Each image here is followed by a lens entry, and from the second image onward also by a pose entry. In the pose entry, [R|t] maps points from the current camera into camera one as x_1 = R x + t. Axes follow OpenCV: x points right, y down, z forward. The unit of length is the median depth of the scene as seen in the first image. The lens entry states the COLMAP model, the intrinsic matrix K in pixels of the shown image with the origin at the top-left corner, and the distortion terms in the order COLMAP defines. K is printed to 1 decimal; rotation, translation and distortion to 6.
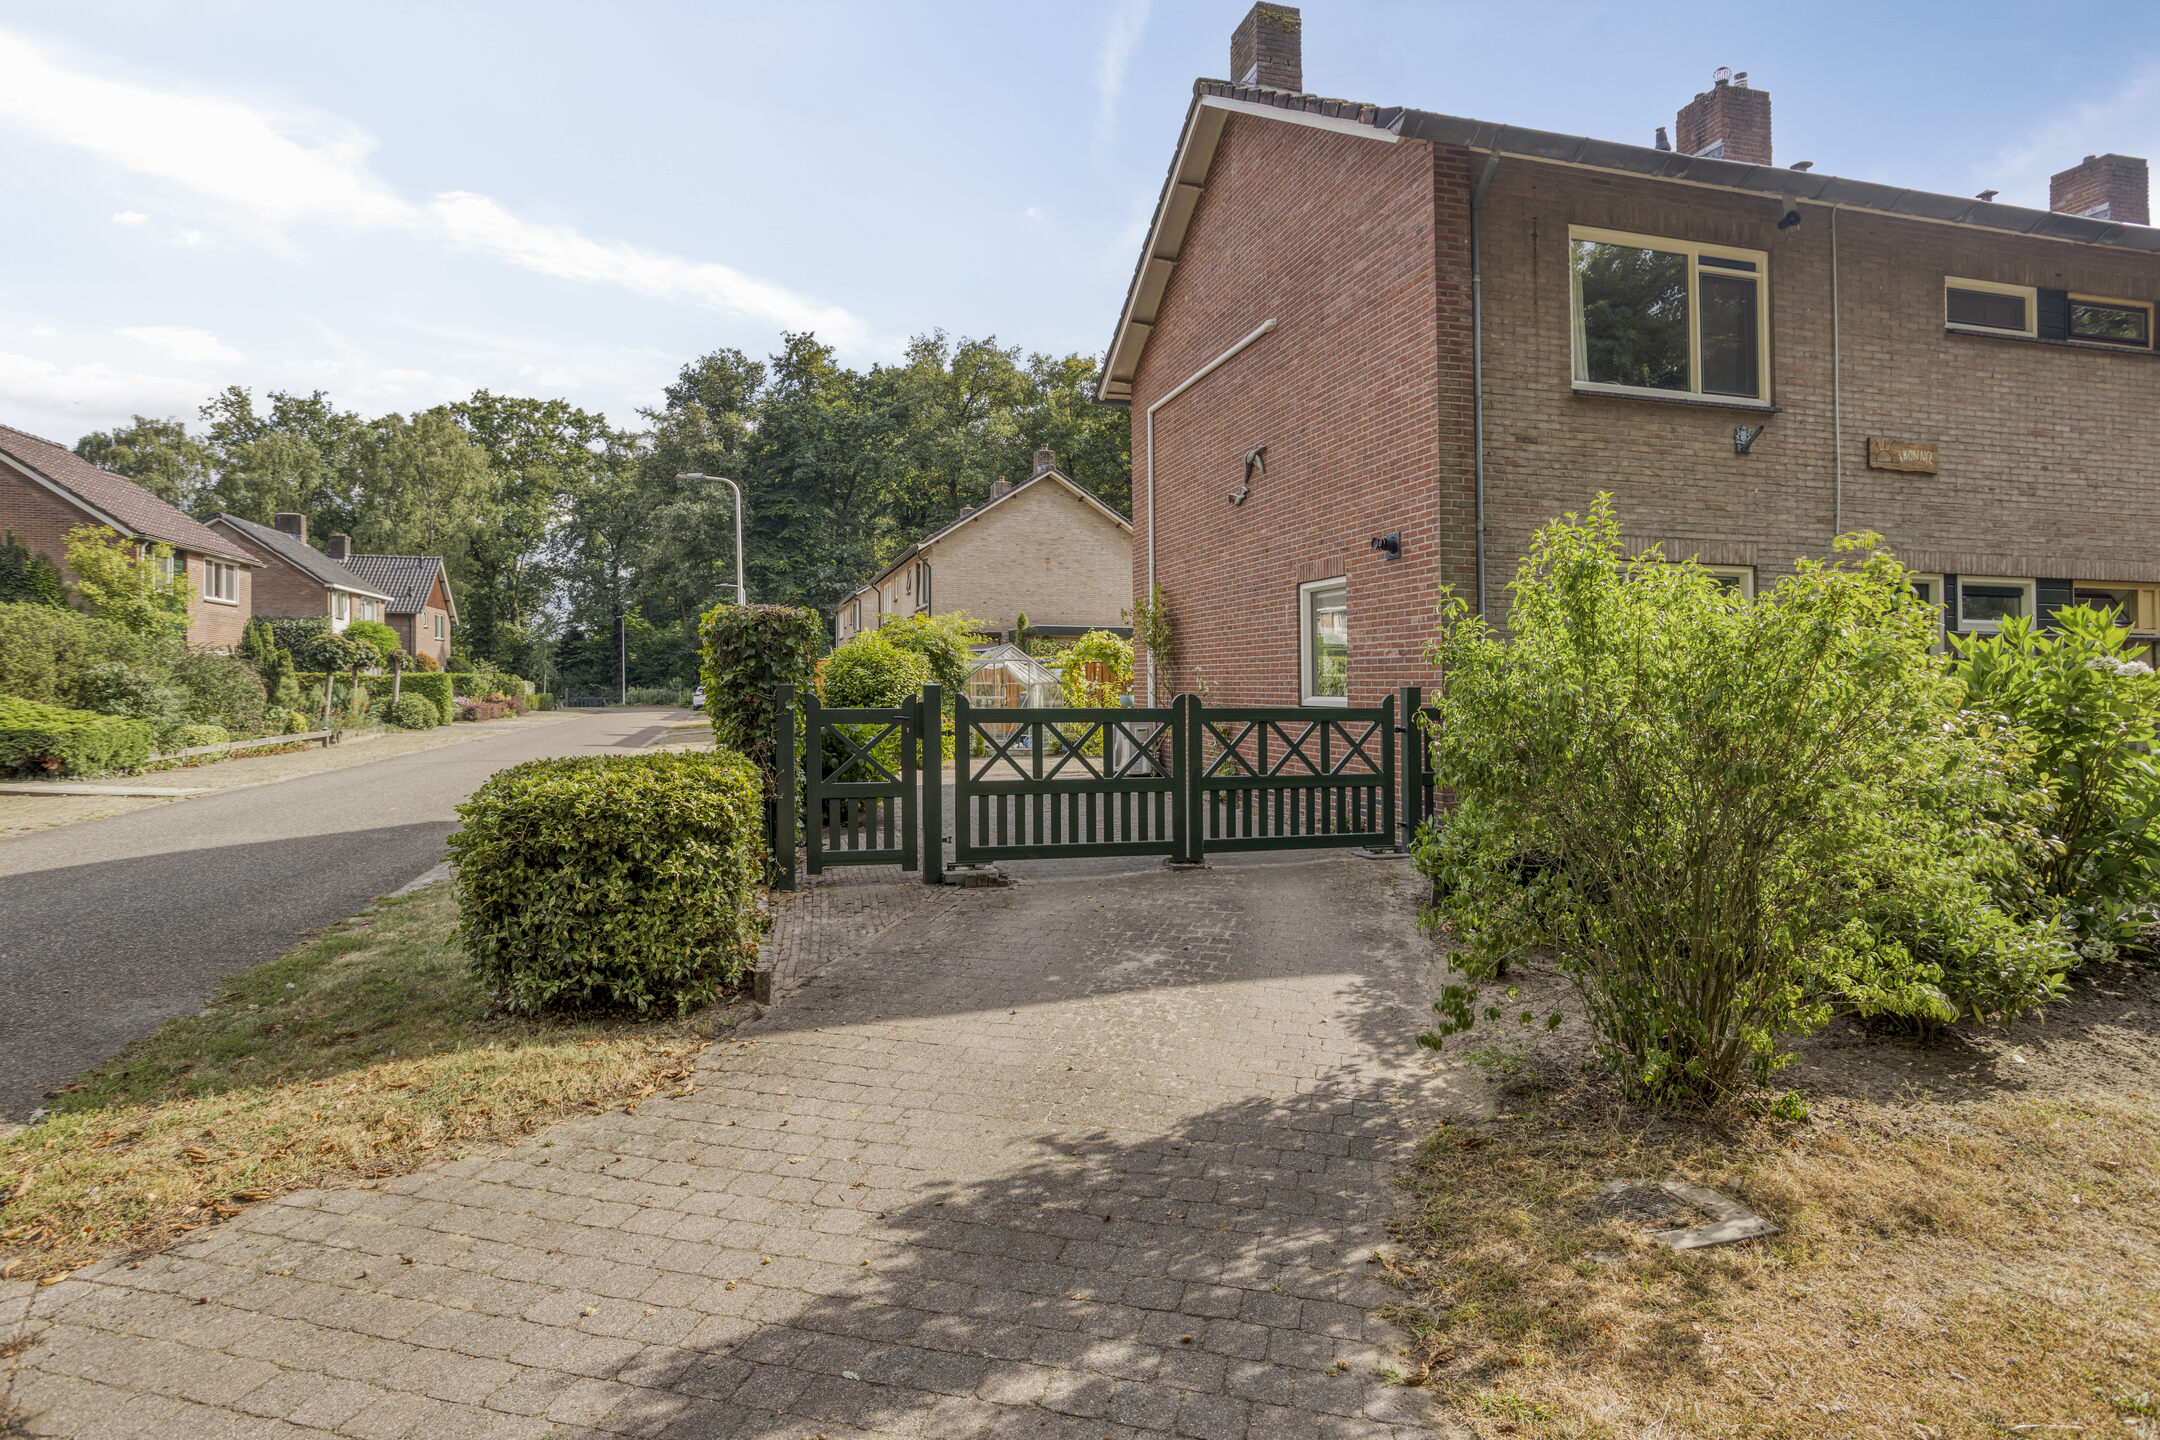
lens RADIAL K [[1148.1, 0, 1073.9], [0, 1148.1, 654.8], [0, 0, 1]] dist [-0.039820, 0.024676]
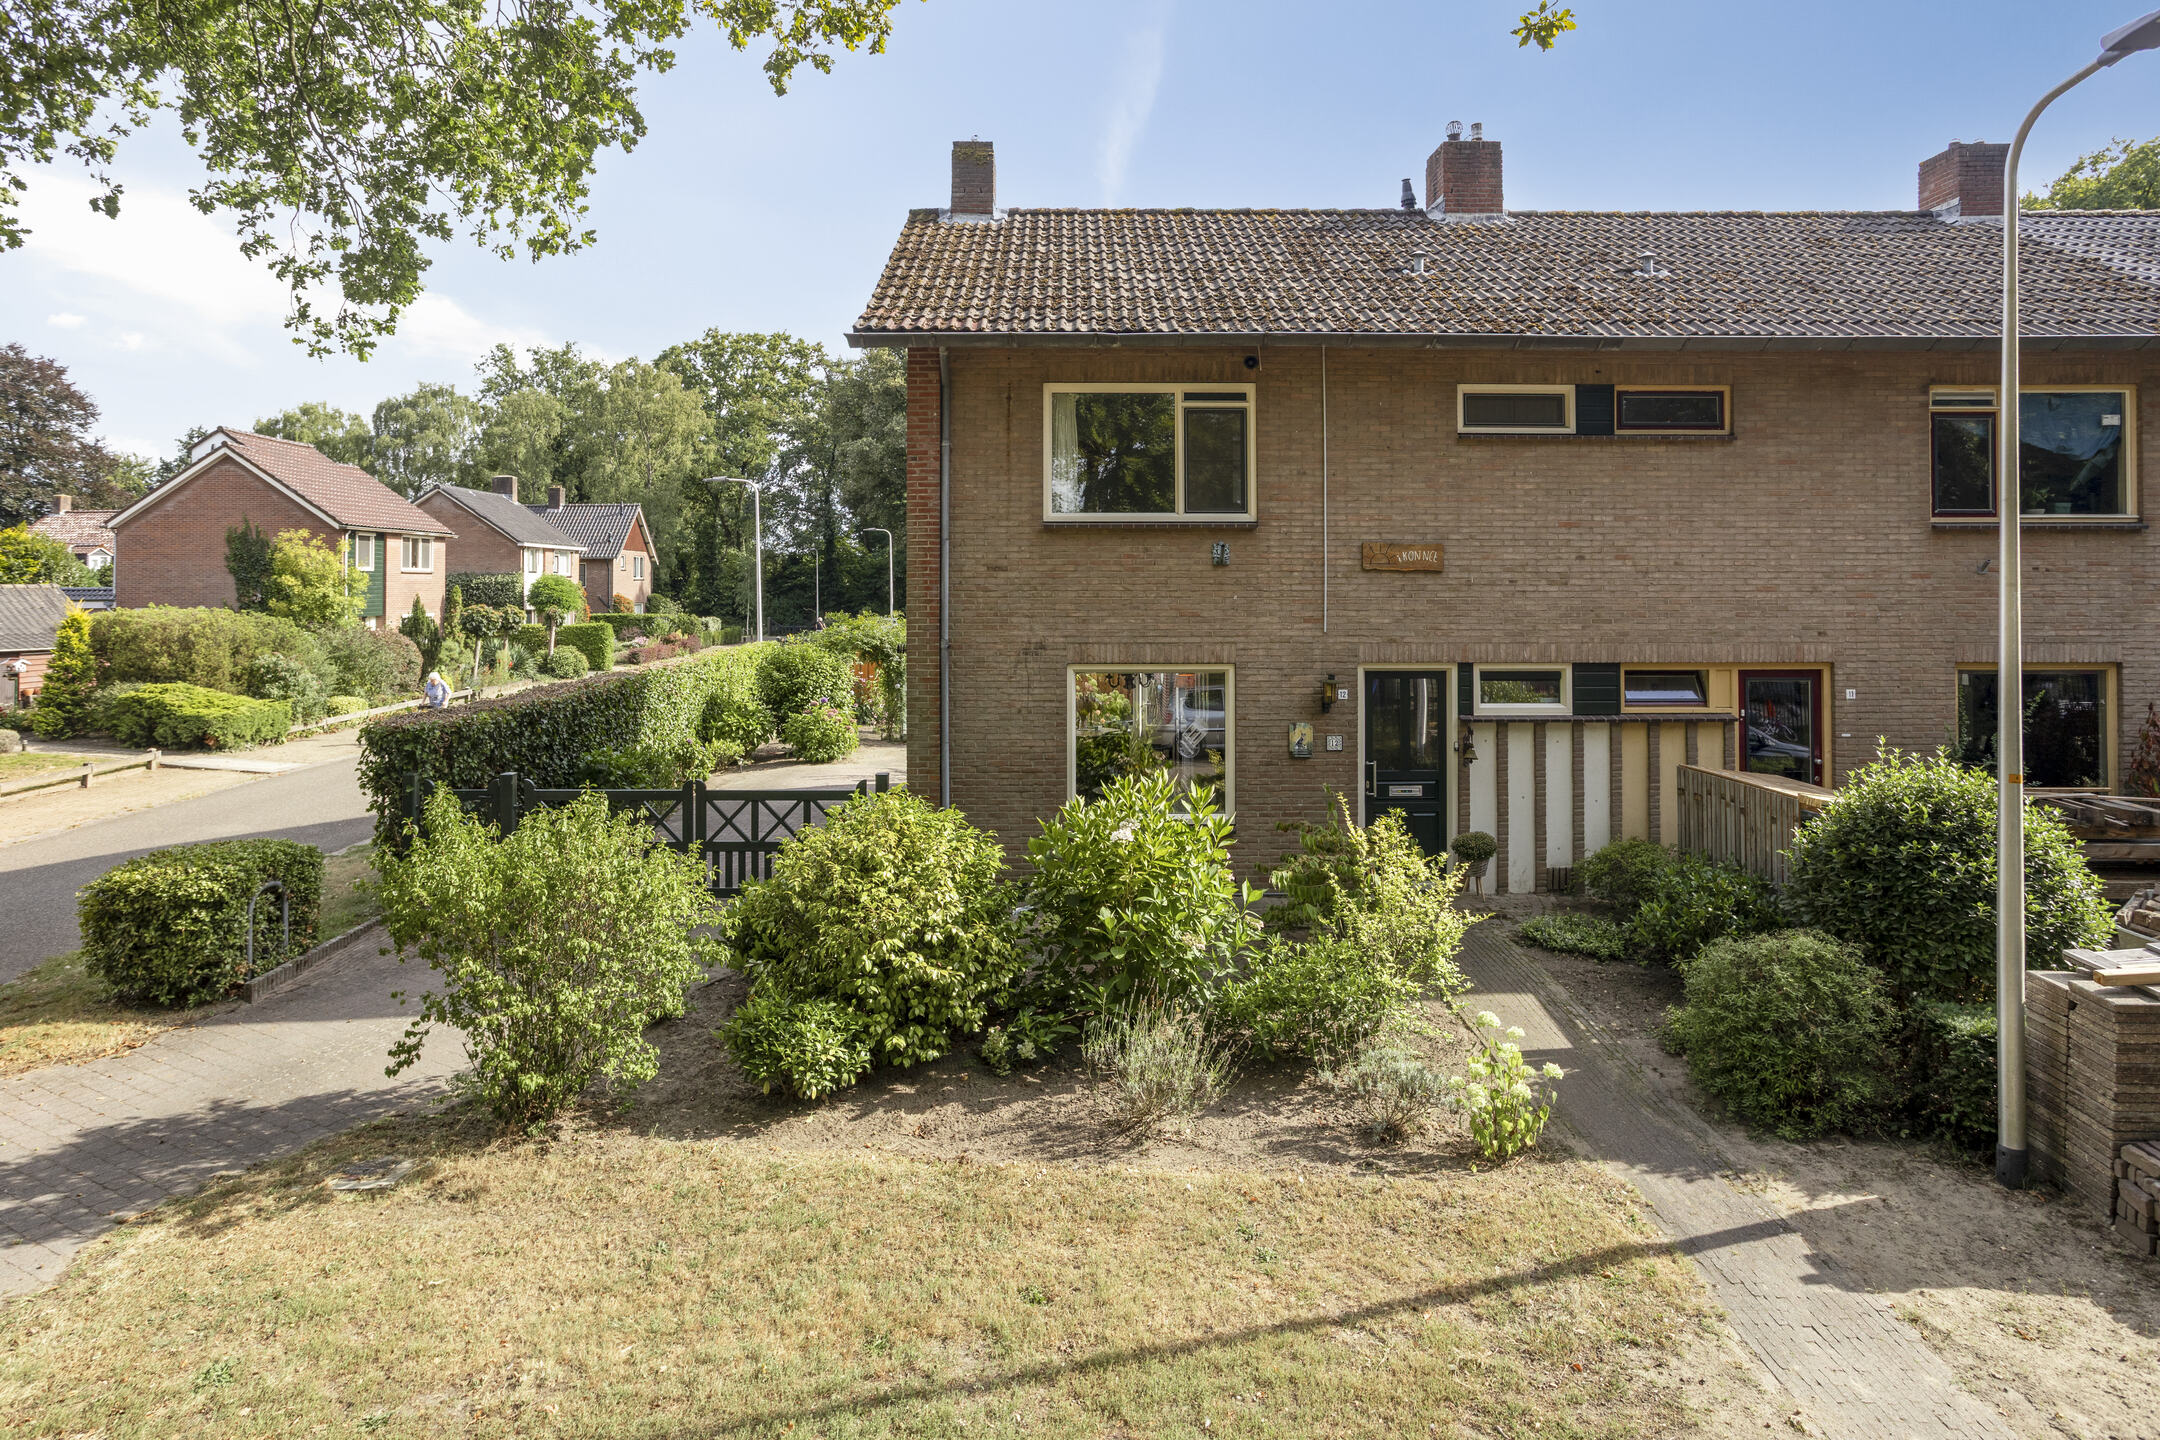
lens RADIAL K [[1246.9, 0, 1044.4], [0, 1246.9, 545.1], [0, 0, 1]] dist [-0.026191, 0.018389]
pose [[0.963632, -0.013935, -0.266869, 0.696496], [0.012676, 0.999899, -0.006439, -0.178076], [0.266931, 0.002822, 0.963711, -0.236778]]
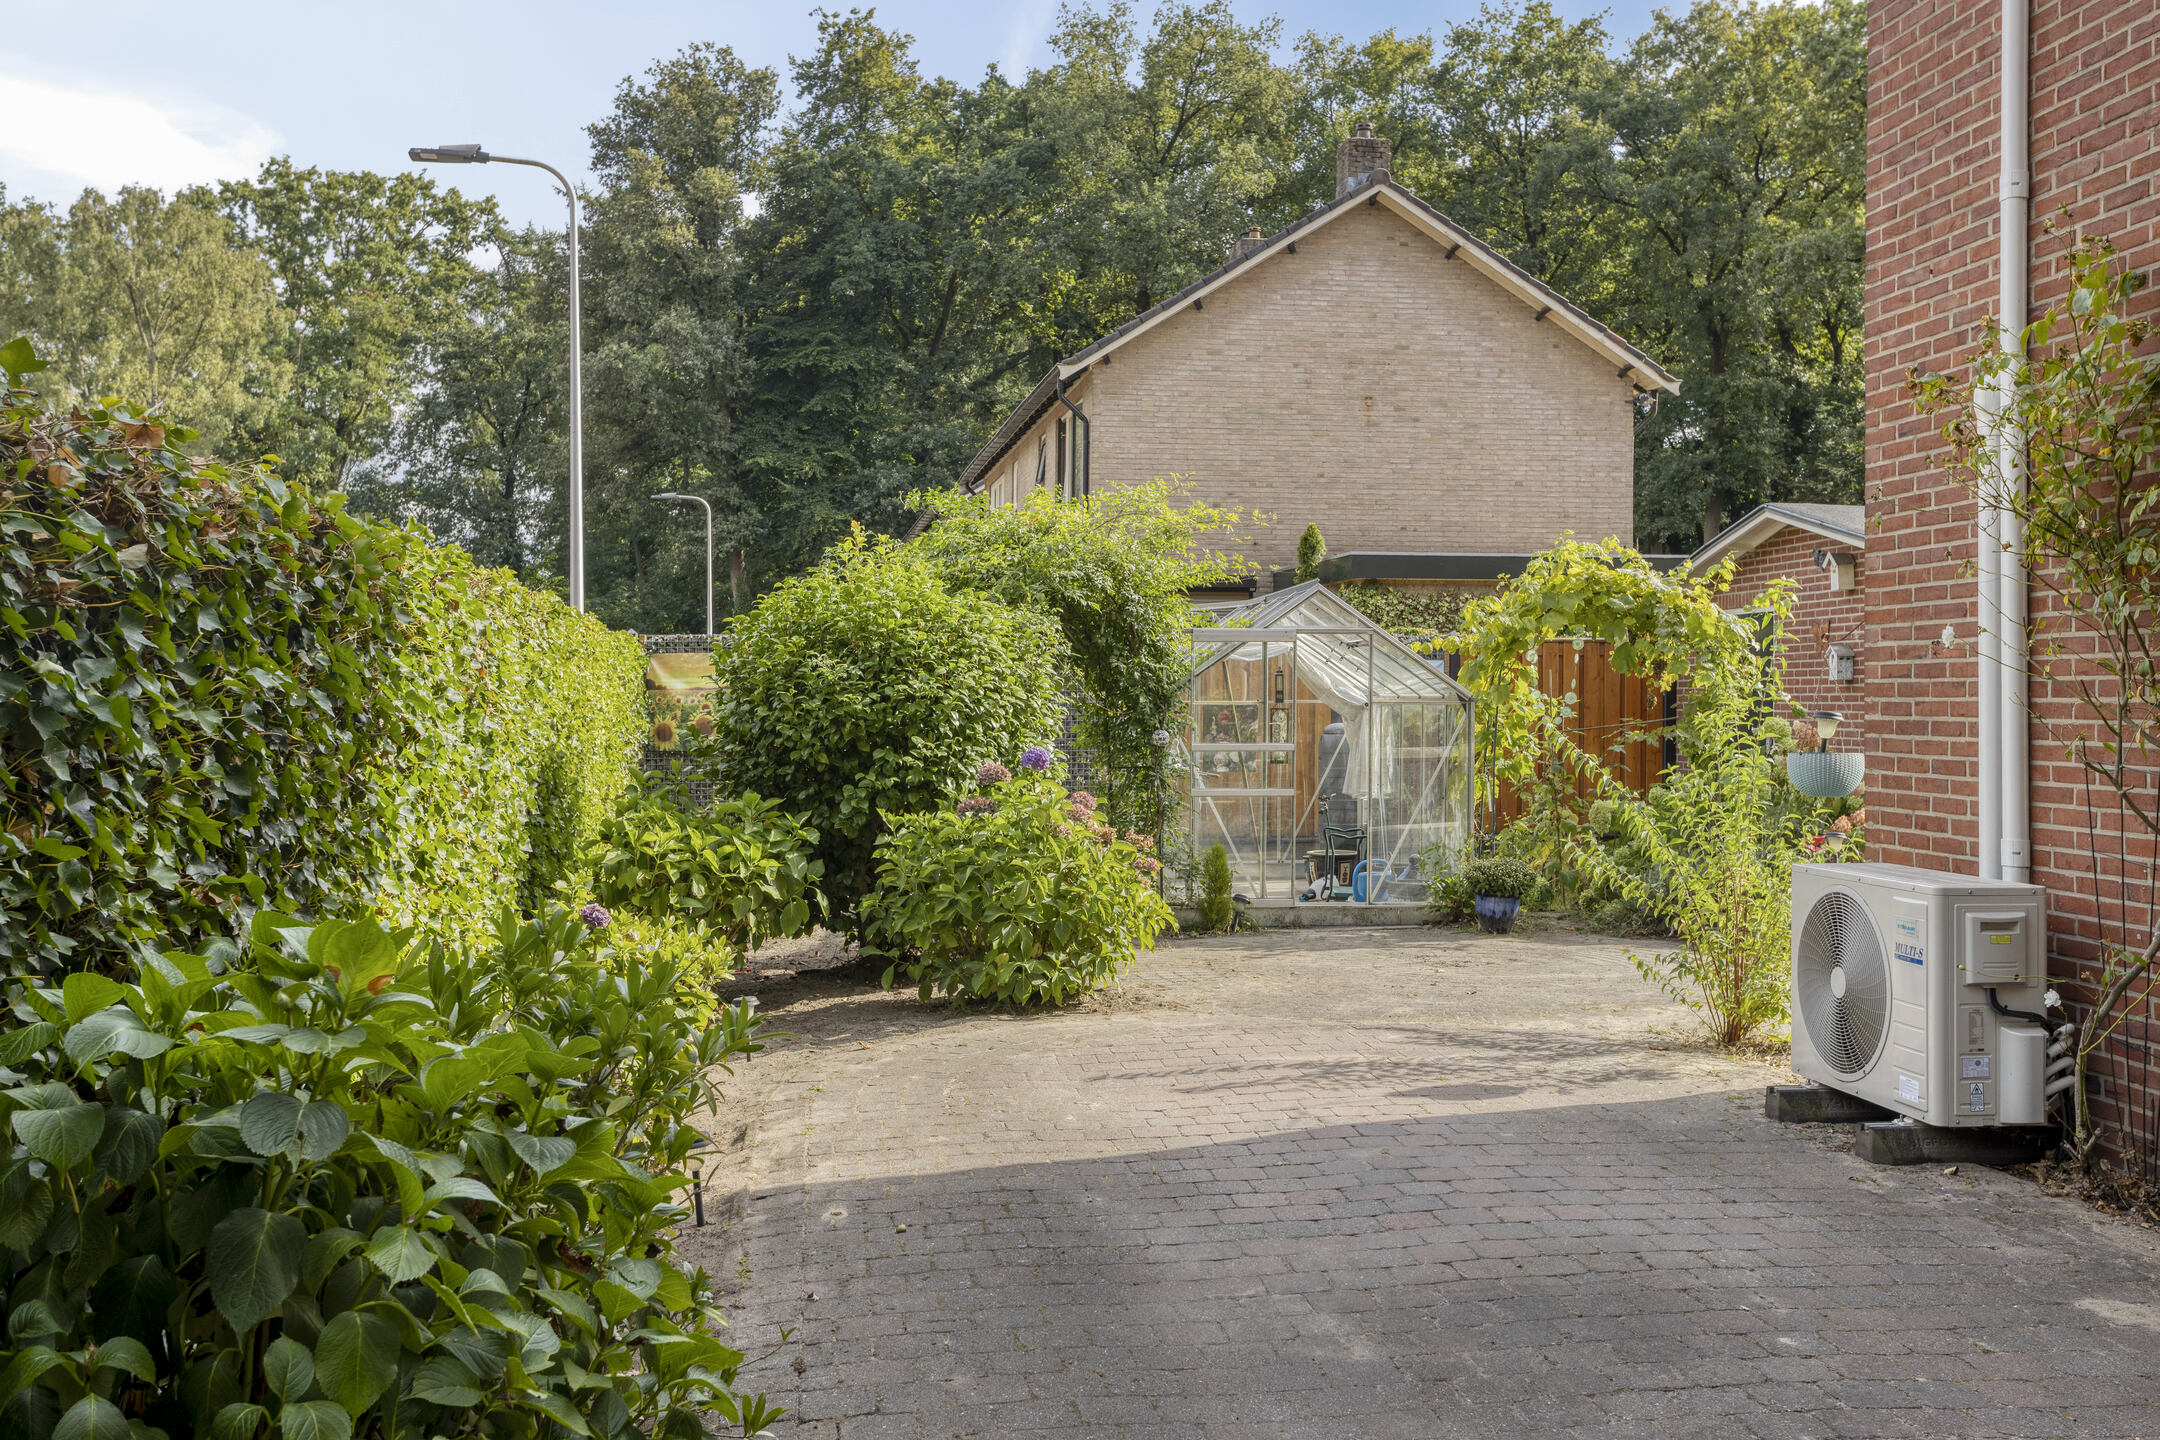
lens RADIAL K [[2015.9, 0, 1065.7], [0, 2015.9, 703.2], [0, 0, 1]] dist [0.007307, 0.000000]
pose [[0.989402, -0.000075, -0.145204, -0.084108], [0.004140, 0.999608, 0.027698, 0.016697], [0.145144, -0.028006, 0.989014, 0.837205]]
